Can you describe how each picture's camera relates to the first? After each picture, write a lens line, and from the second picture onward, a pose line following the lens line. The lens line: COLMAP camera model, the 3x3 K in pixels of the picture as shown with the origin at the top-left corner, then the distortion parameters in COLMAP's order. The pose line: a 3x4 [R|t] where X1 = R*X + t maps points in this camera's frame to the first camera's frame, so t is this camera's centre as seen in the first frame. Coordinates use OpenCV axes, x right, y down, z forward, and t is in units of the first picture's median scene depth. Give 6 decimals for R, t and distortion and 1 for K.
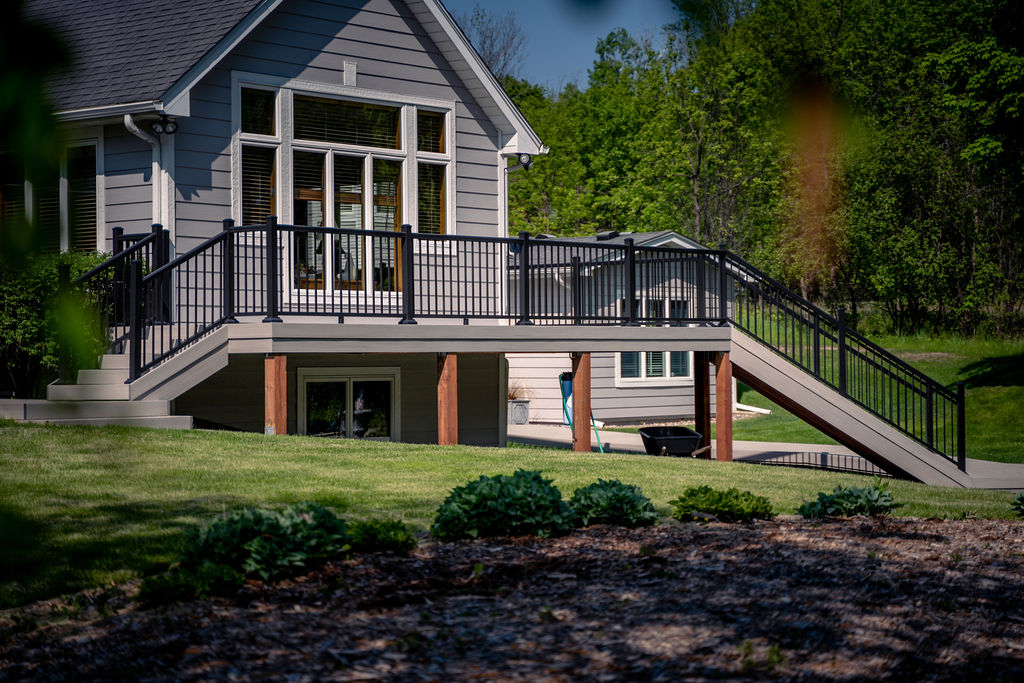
lens RADIAL K [[2209.5, 0, 511.9], [0, 2209.5, 339.3], [0, 0, 1]] dist [0.479605, 0.000000]
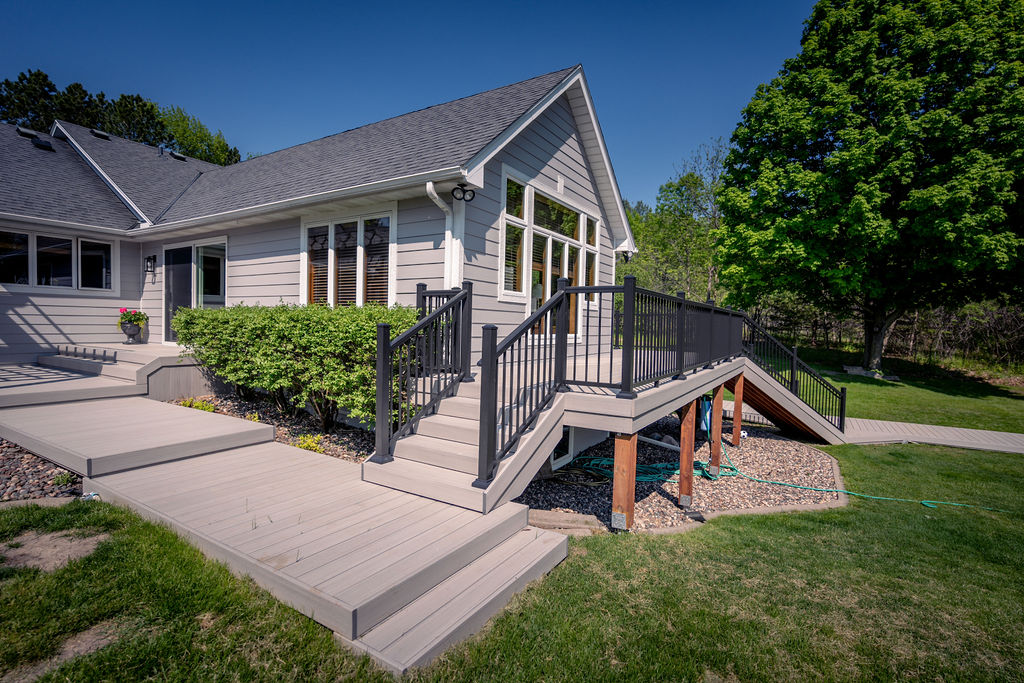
lens RADIAL K [[489.1, 0, 516.4], [0, 489.1, 337.9], [0, 0, 1]] dist [0.002970, 0.000188]
pose [[0.984684, 0.021924, 0.172963, -0.162473], [-0.028866, 0.998871, 0.037727, -0.032577], [-0.171941, -0.042142, 0.984205, 0.725507]]
